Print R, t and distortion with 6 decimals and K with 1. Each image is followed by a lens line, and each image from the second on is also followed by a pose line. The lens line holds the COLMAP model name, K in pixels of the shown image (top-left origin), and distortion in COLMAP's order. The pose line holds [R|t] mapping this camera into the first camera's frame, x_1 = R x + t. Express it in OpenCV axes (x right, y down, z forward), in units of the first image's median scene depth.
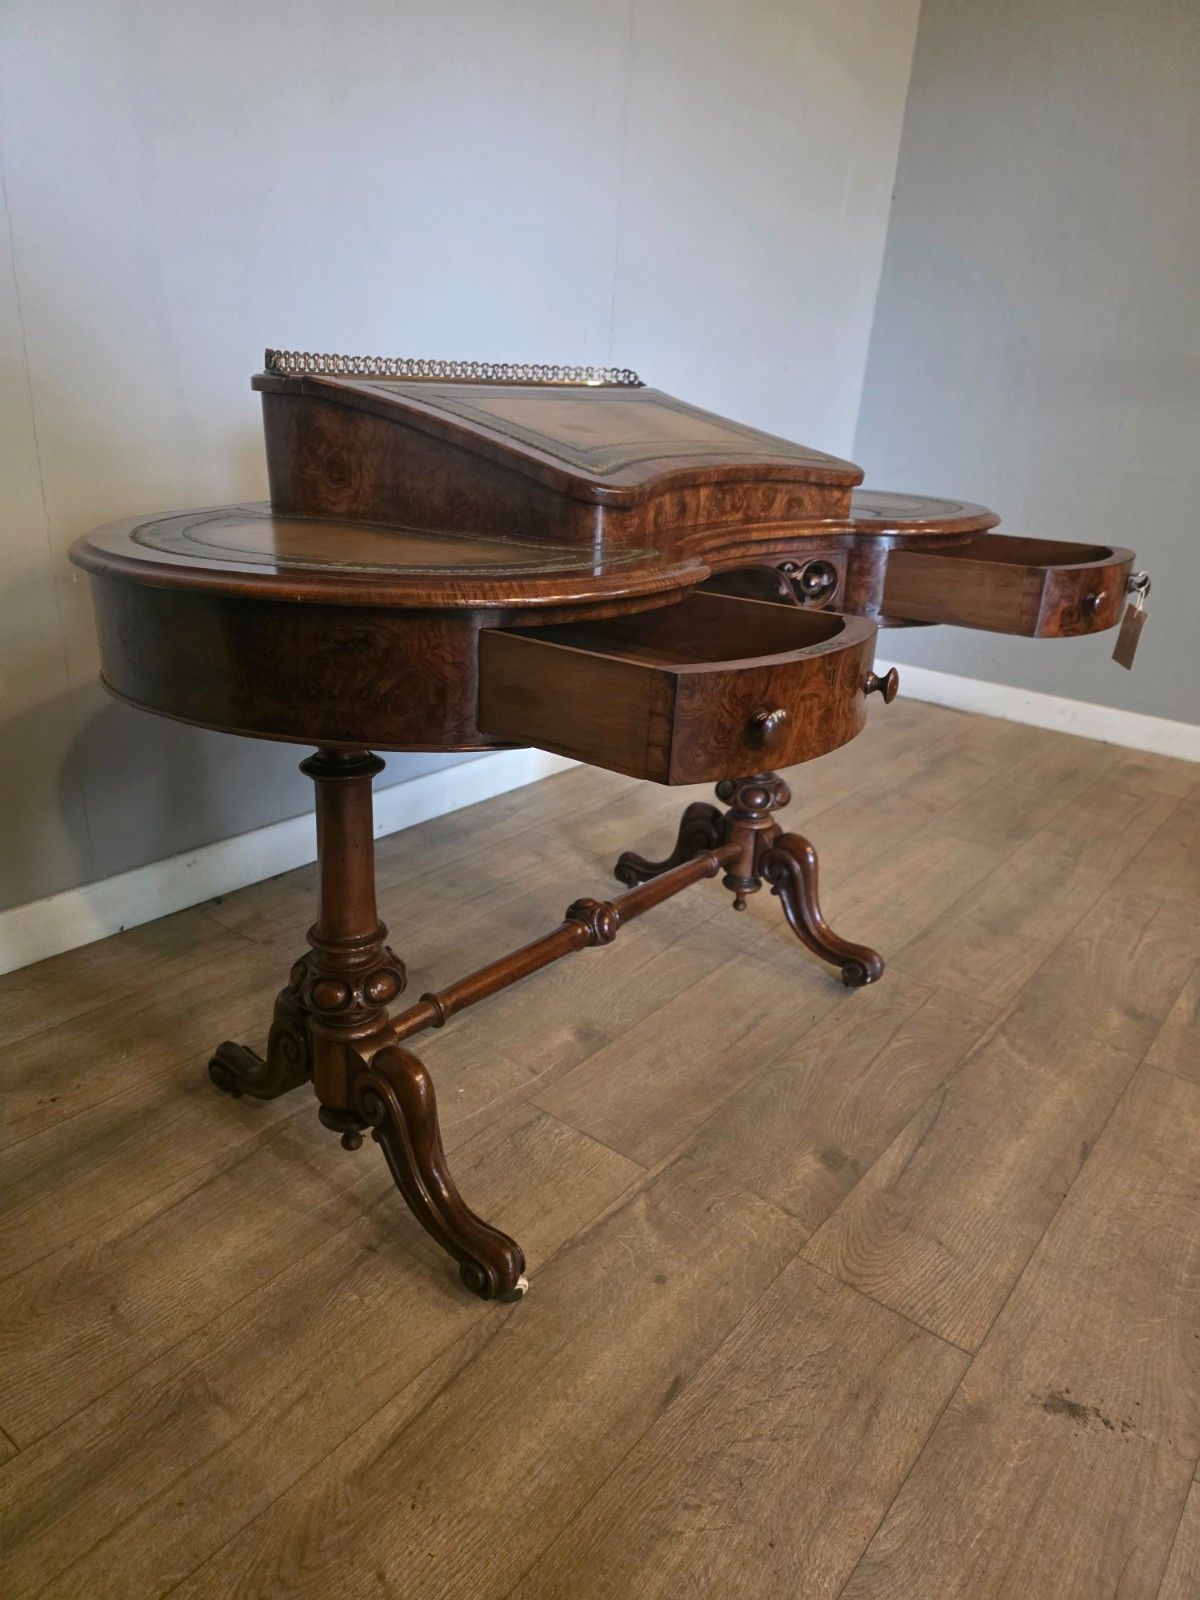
lens RADIAL K [[1083.7, 0, 594.1], [0, 1083.7, 808.7], [0, 0, 1]] dist [0.057499, -0.059539]
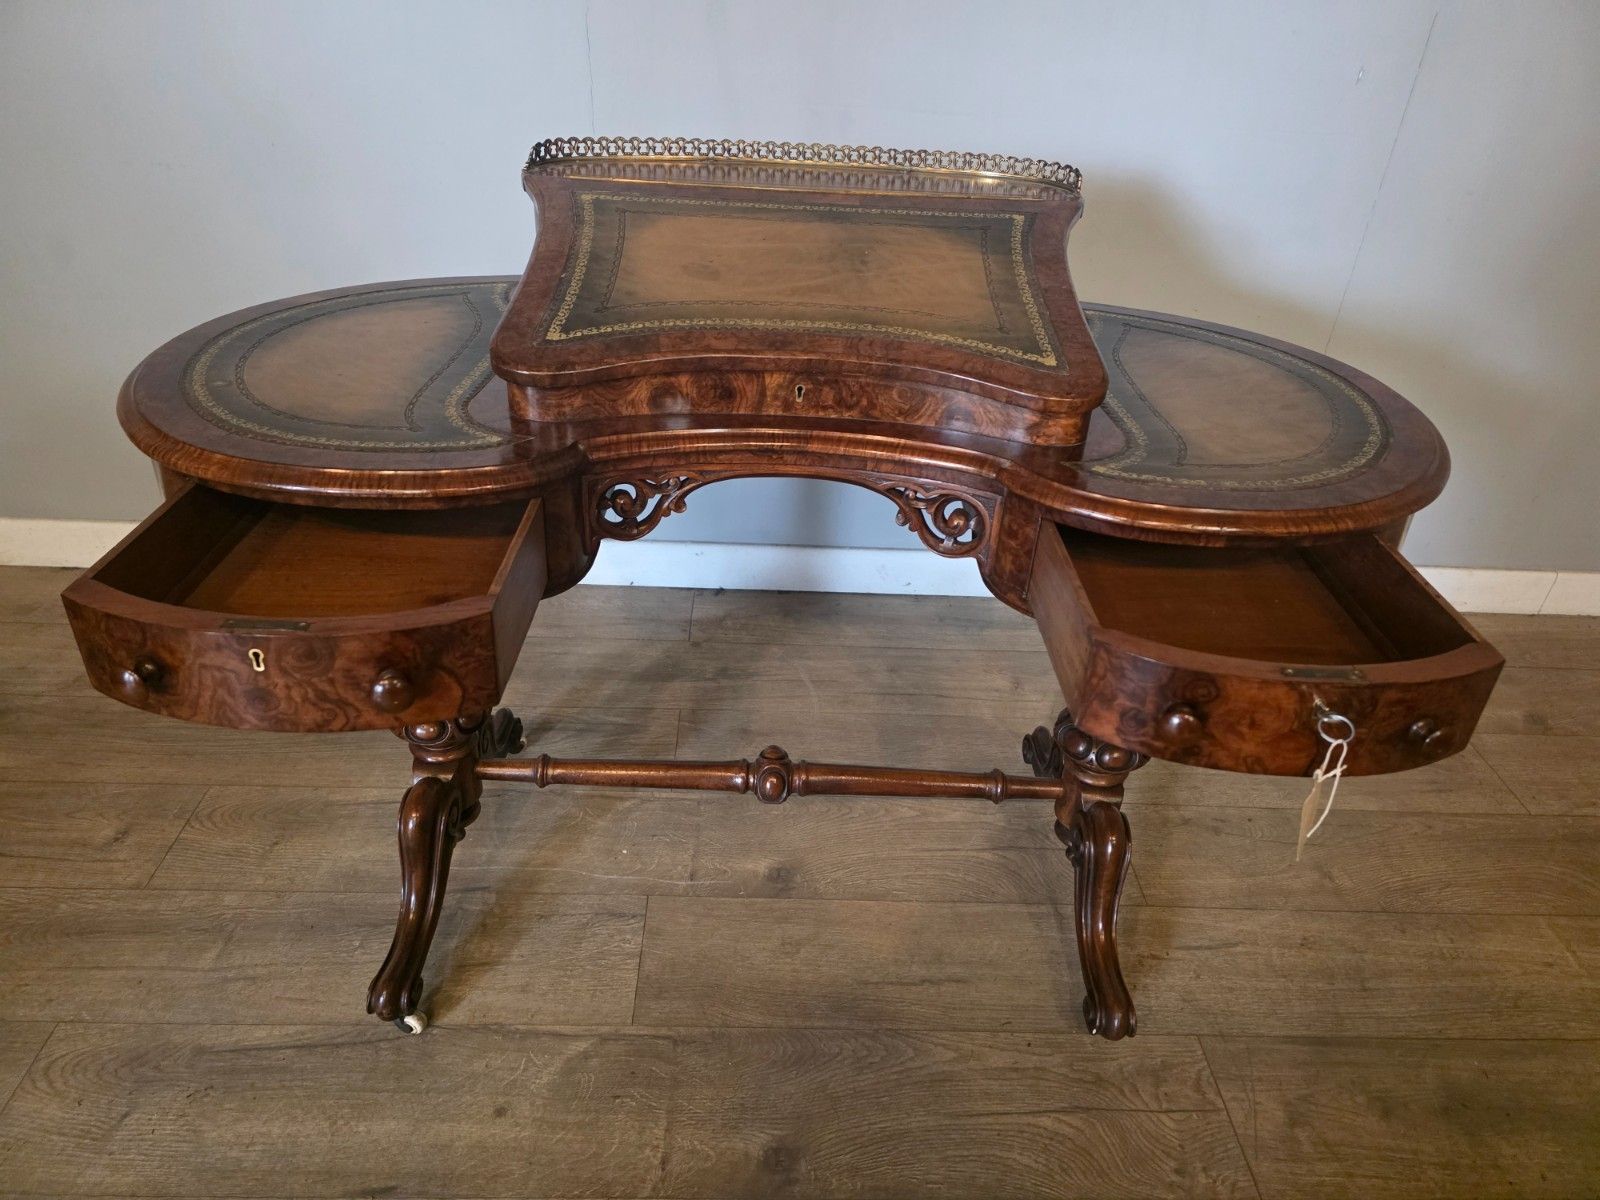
lens RADIAL K [[1083.7, 0, 800.9], [0, 1083.7, 587.5], [0, 0, 1]] dist [0.057499, -0.059539]
pose [[0.637643, 0.388649, -0.665104, 0.688941], [-0.301096, 0.920457, 0.249199, -0.341341], [0.709051, 0.041361, 0.703943, 0.428231]]
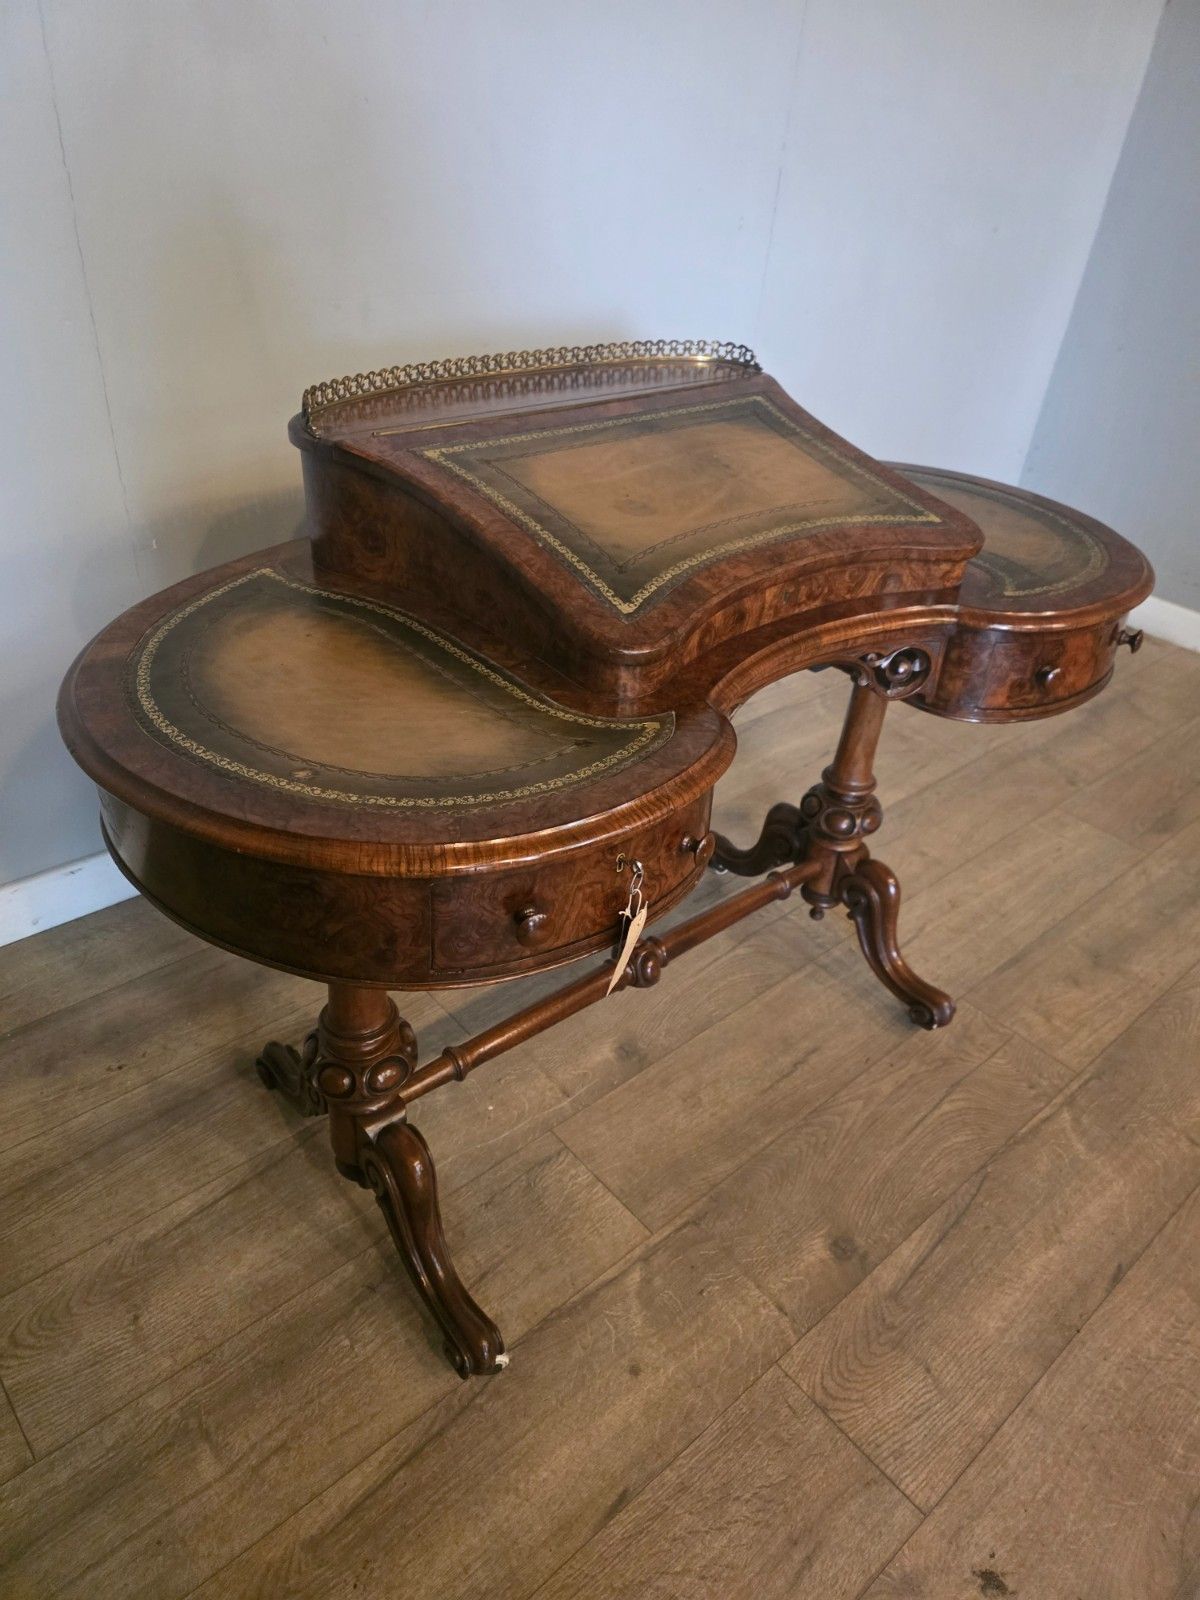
lens RADIAL K [[1083.7, 0, 597.6], [0, 1083.7, 804.8], [0, 0, 1]] dist [0.057499, -0.059539]
pose [[0.983065, 0.115903, -0.141947, 0.104107], [-0.084339, 0.973828, 0.211058, -0.285221], [0.162695, -0.195512, 0.967112, 0.093957]]
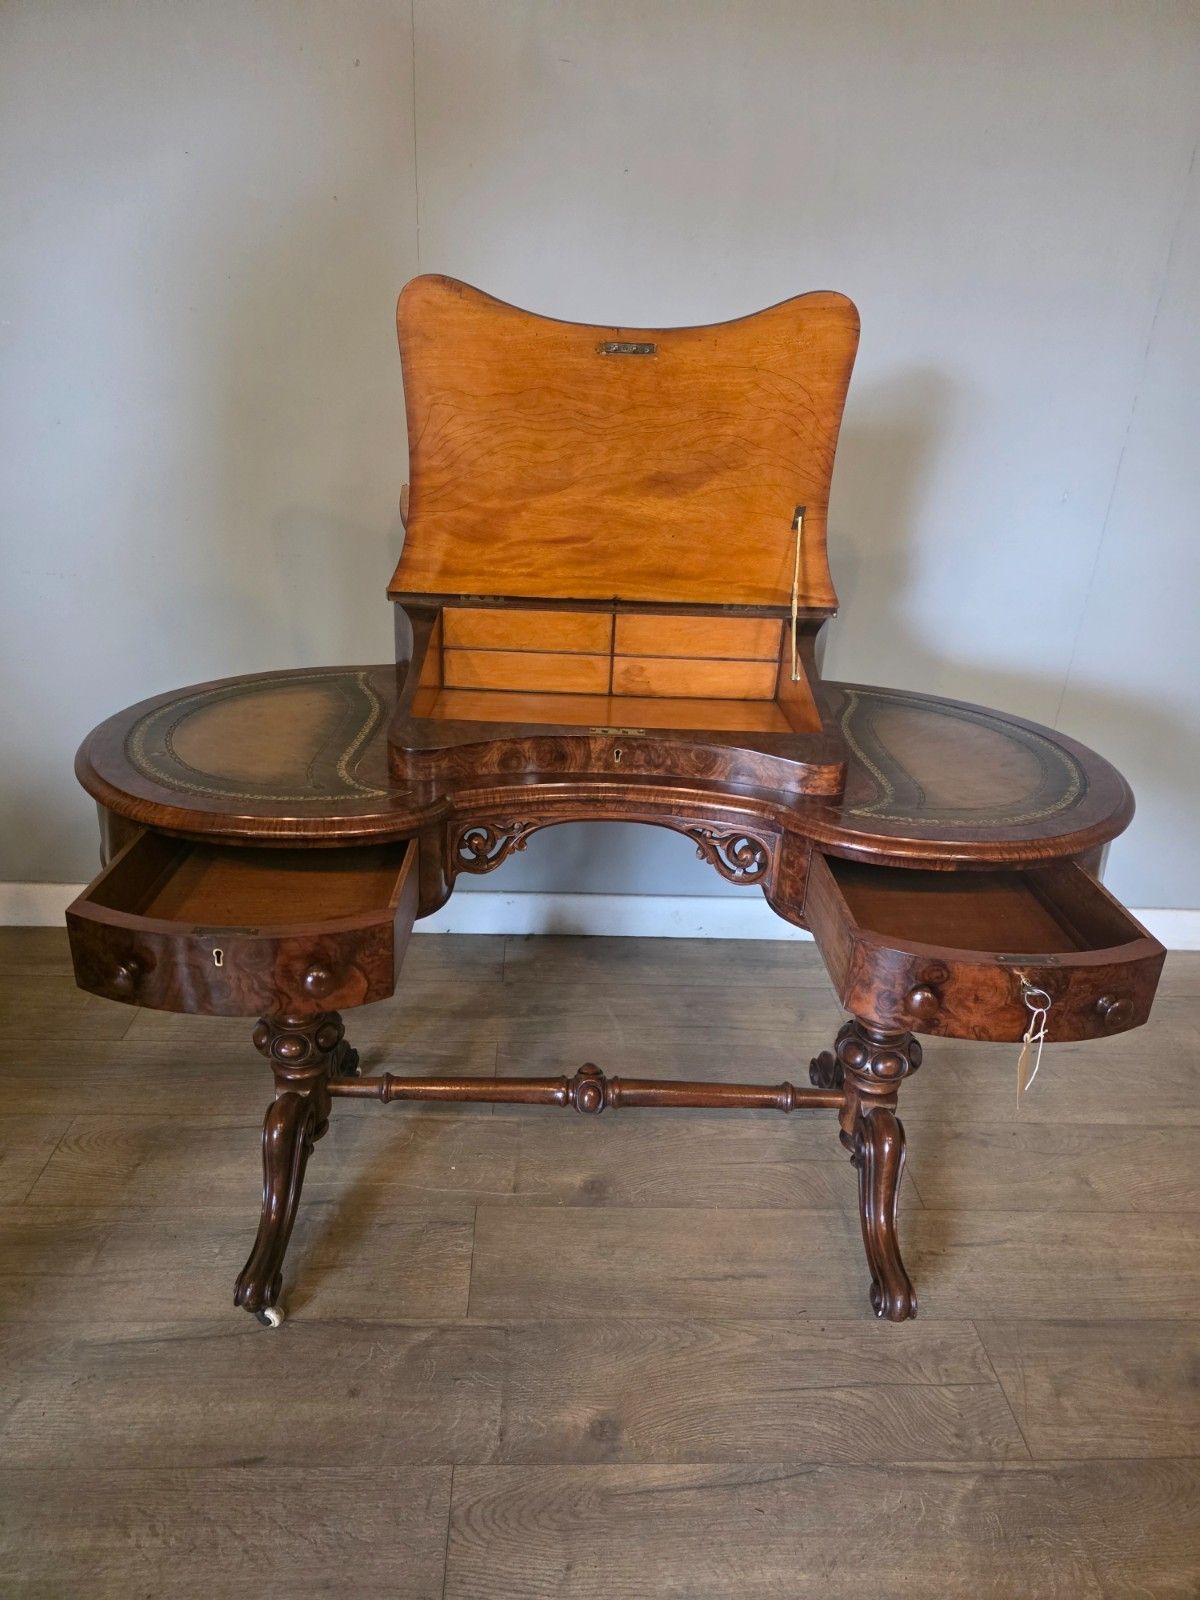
lens RADIAL K [[1083.7, 0, 602.5], [0, 1083.7, 812.2], [0, 0, 1]] dist [0.057499, -0.059539]
pose [[0.653682, 0.289496, -0.699208, 0.808019], [-0.293463, 0.948610, 0.118402, -0.338898], [0.697552, 0.127795, 0.705045, 0.274891]]
